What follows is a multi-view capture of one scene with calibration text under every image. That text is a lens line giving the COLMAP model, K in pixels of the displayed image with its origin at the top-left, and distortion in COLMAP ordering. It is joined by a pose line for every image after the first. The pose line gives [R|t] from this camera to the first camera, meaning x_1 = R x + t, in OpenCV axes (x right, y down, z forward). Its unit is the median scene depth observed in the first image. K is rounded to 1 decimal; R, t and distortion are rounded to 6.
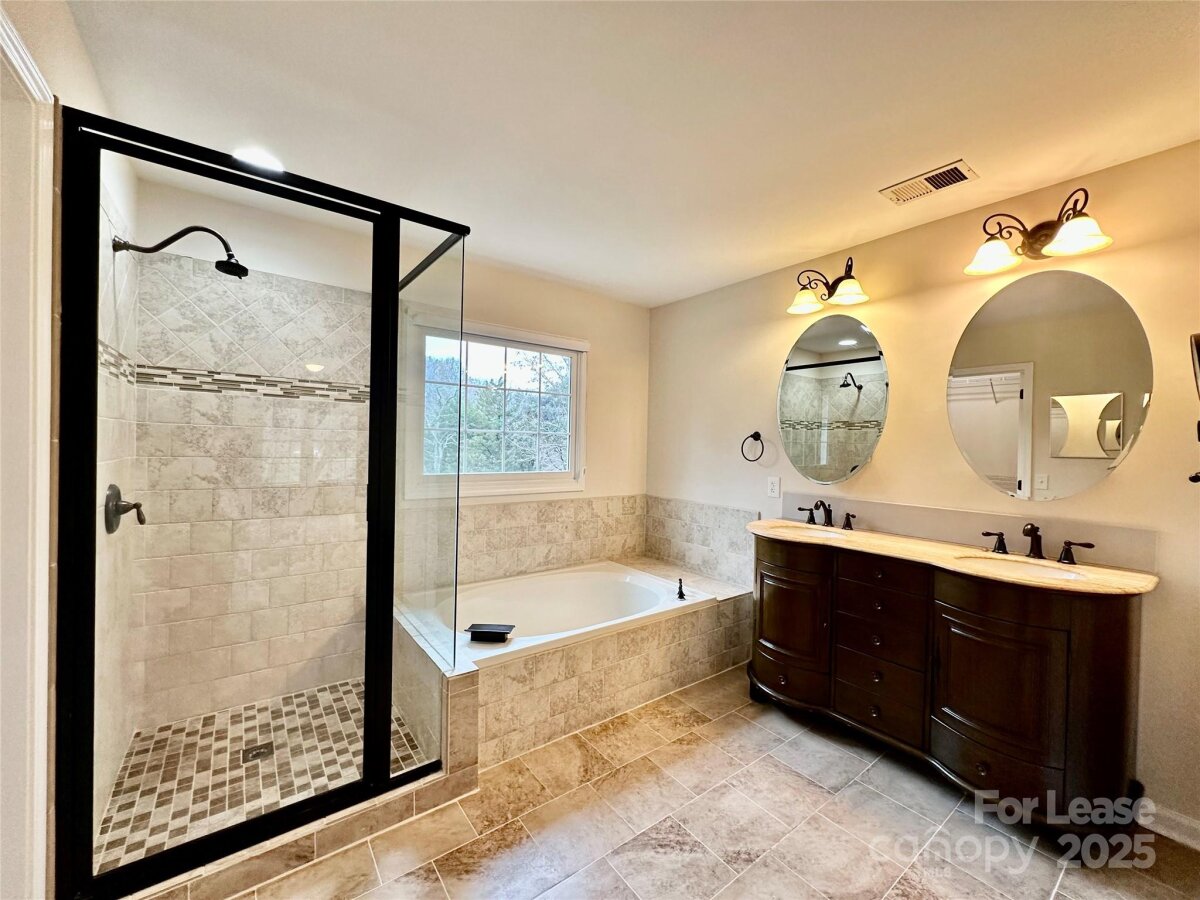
lens RADIAL K [[478.7, 0, 597.7], [0, 478.7, 450.6], [0, 0, 1]] dist [-0.001170, 0.000594]
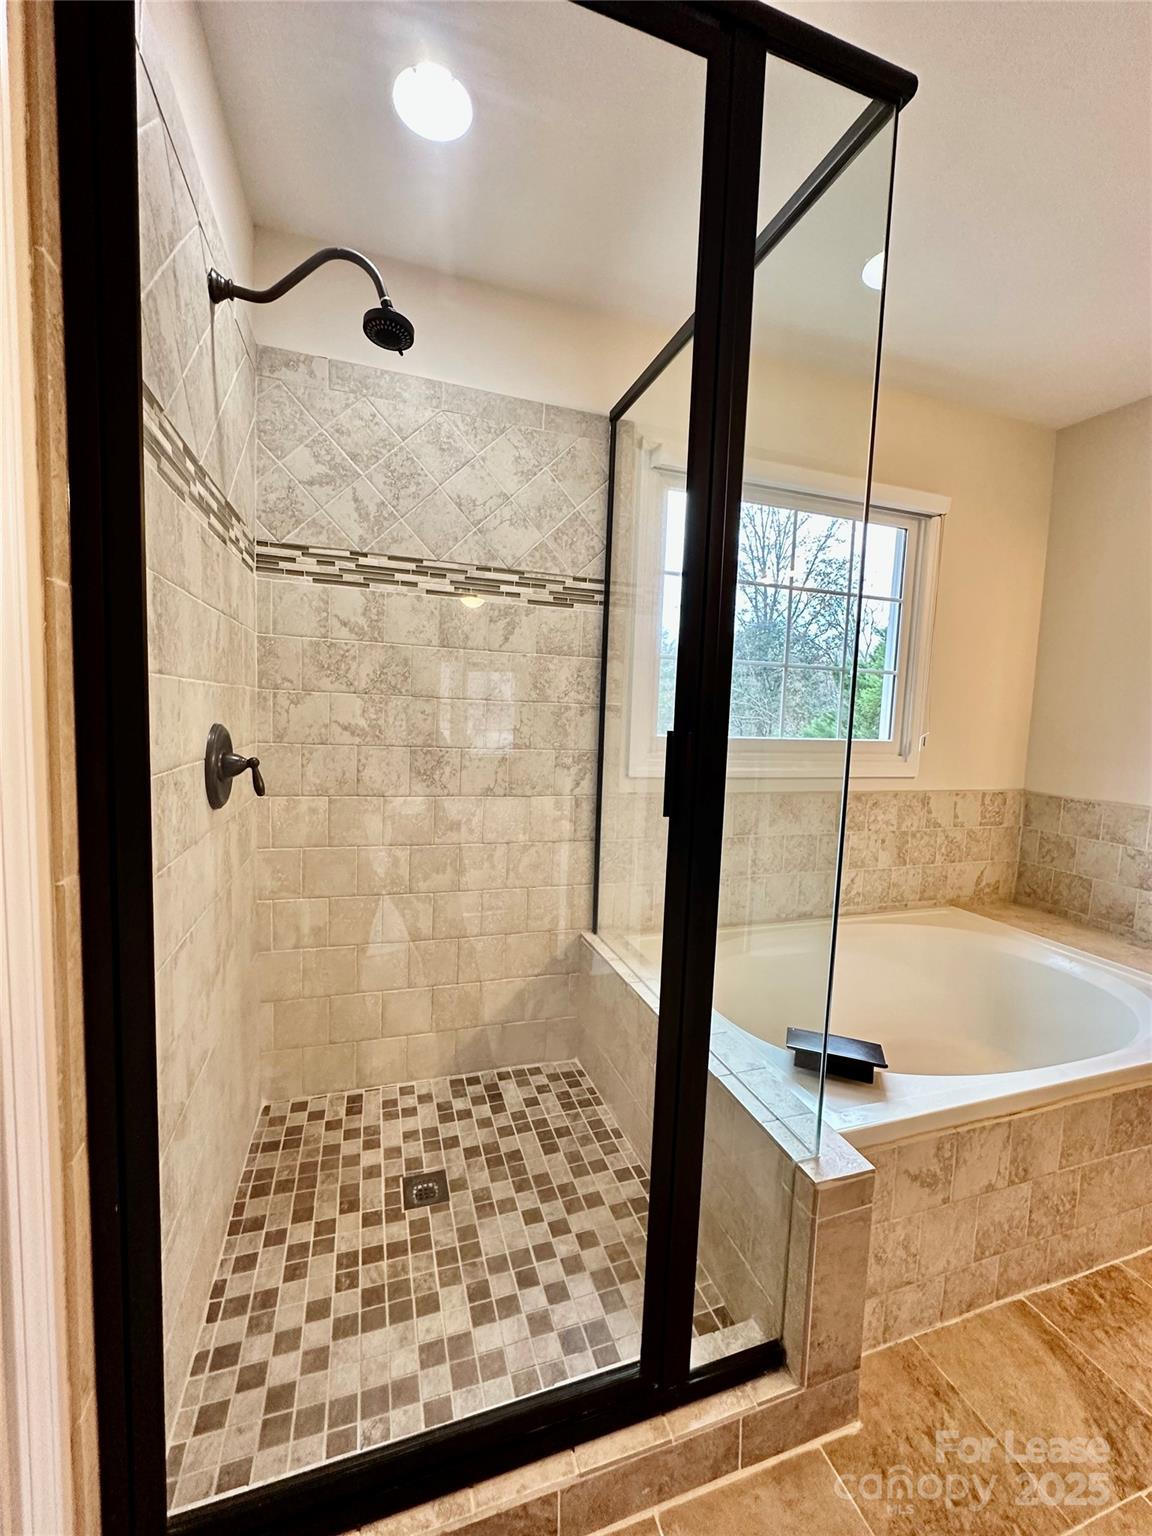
lens RADIAL K [[612.7, 0, 568.5], [0, 612.7, 764.1], [0, 0, 1]] dist [-0.001170, 0.000594]
pose [[0.945555, 0.038112, -0.323222, -0.292165], [-0.017938, 0.997713, 0.065167, 0.049388], [0.324967, -0.055821, 0.944077, 0.341776]]
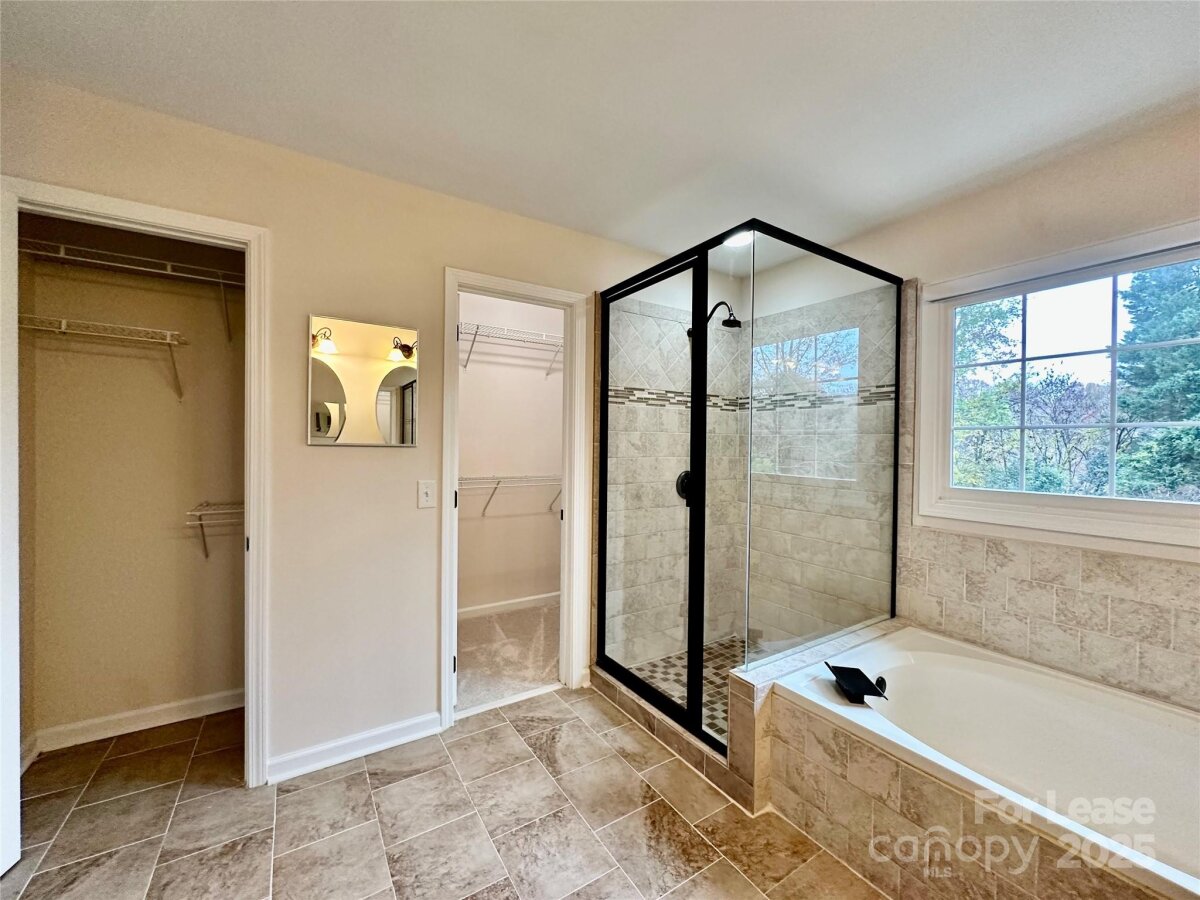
lens RADIAL K [[487.4, 0, 615.1], [0, 487.4, 448.8], [0, 0, 1]] dist [-0.000171, 0.000311]
pose [[-0.057247, -0.017119, -0.998213, 0.603533], [-0.029039, 0.999458, -0.015475, 0.020866], [0.997938, 0.028101, -0.057713, 0.652926]]
